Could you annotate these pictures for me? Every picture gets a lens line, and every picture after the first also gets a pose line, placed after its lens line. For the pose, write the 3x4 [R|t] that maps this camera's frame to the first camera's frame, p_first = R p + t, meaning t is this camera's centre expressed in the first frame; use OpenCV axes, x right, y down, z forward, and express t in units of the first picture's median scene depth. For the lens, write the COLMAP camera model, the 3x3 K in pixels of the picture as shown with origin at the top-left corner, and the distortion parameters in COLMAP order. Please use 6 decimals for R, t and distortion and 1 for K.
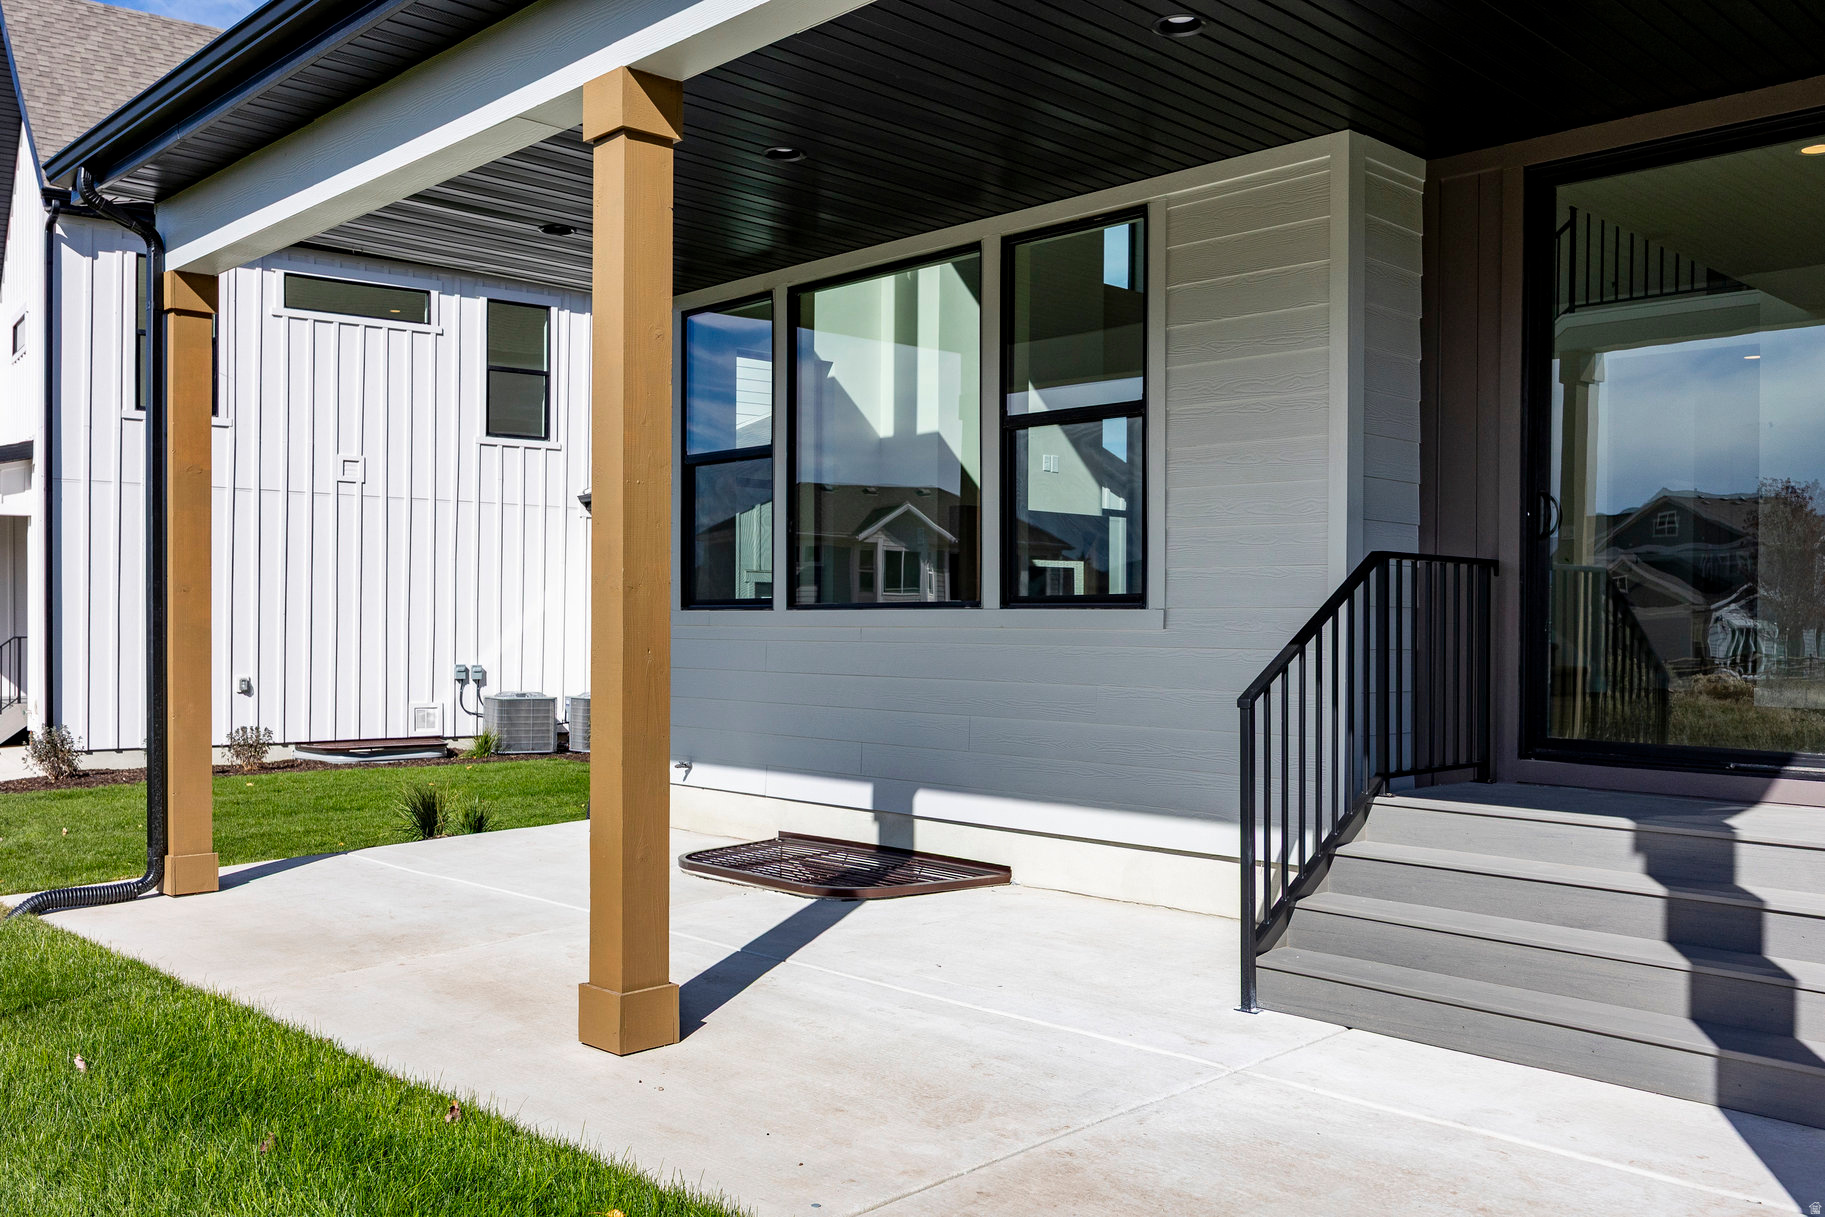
lens RADIAL K [[1582.5, 0, 916.7], [0, 1582.5, 611.5], [0, 0, 1]] dist [0.003362, -0.000112]
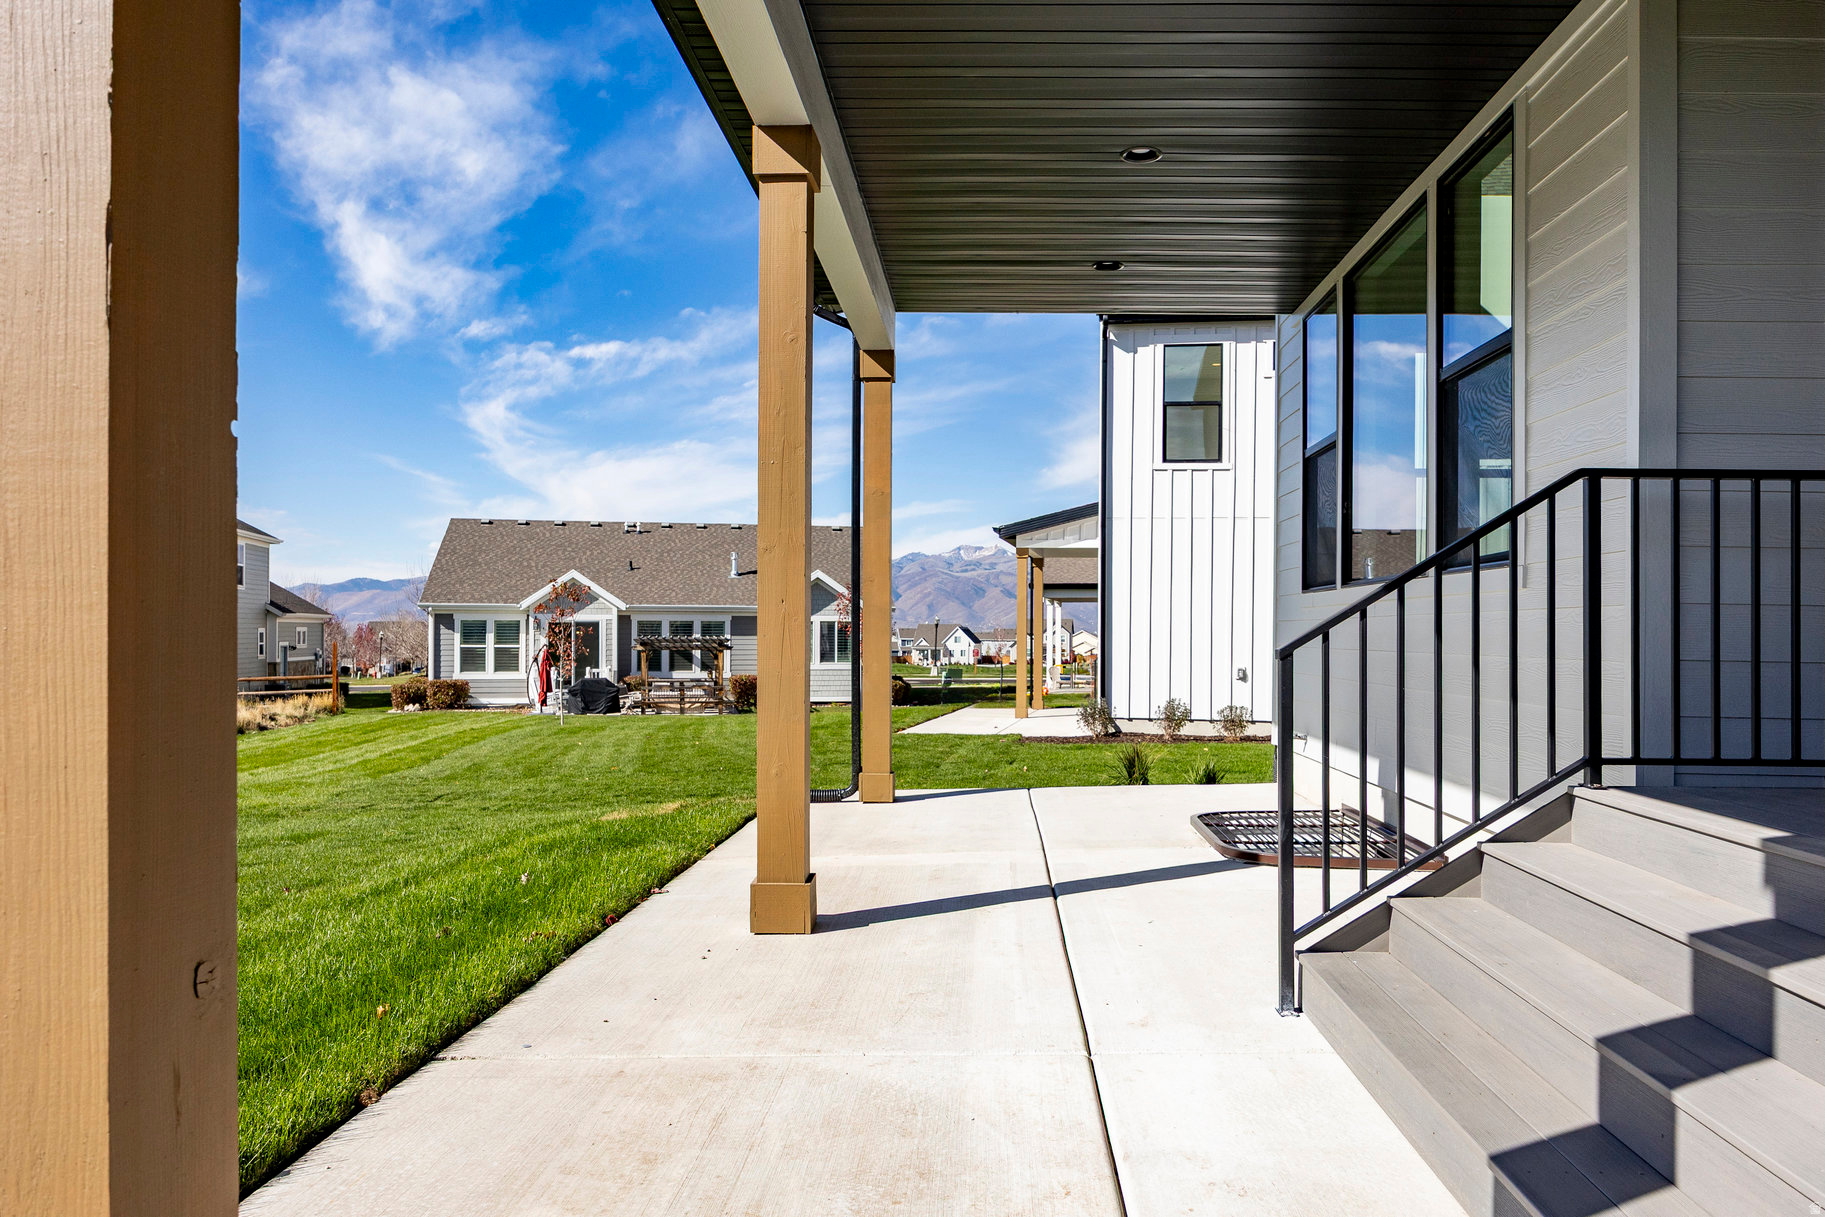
lens RADIAL K [[1319.2, 0, 955.5], [0, 1319.2, 621.8], [0, 0, 1]] dist [0.006720, 0.001983]
pose [[0.703863, -0.004634, -0.710321, 0.404903], [0.000582, 0.999982, -0.005947, 0.029022], [0.710336, 0.003773, 0.703853, 0.246717]]
